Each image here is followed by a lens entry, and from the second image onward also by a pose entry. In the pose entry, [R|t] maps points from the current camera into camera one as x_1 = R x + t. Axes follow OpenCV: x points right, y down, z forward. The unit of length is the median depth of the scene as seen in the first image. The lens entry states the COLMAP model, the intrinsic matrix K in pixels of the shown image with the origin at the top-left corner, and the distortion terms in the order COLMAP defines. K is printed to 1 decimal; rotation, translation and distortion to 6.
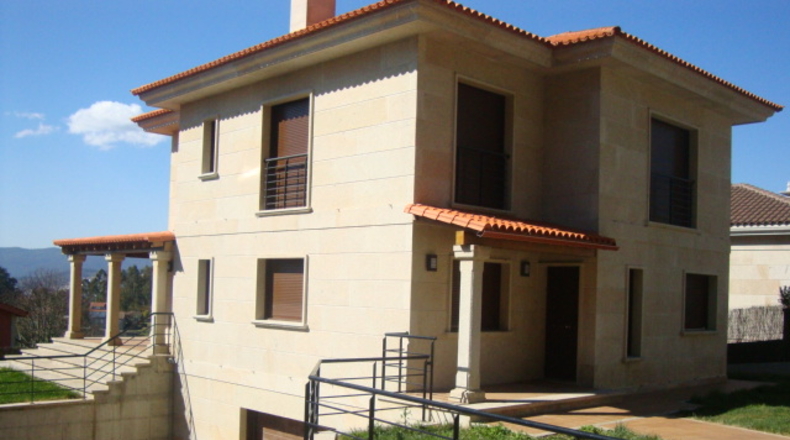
lens RADIAL K [[886.6, 0, 395.0], [0, 886.6, 220.0], [0, 0, 1]] dist [-0.149382, 0.016019]
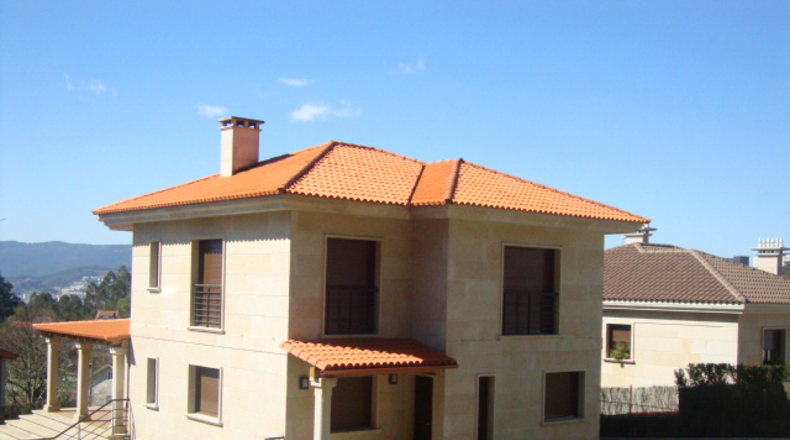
lens RADIAL K [[1047.4, 0, 395.0], [0, 1047.4, 220.0], [0, 0, 1]] dist [-0.076266, 0.004344]
pose [[0.998134, -0.009036, -0.060389, 0.230434], [0.009955, 0.999839, 0.014948, -0.182384], [0.060244, -0.015521, 0.998063, -0.459285]]
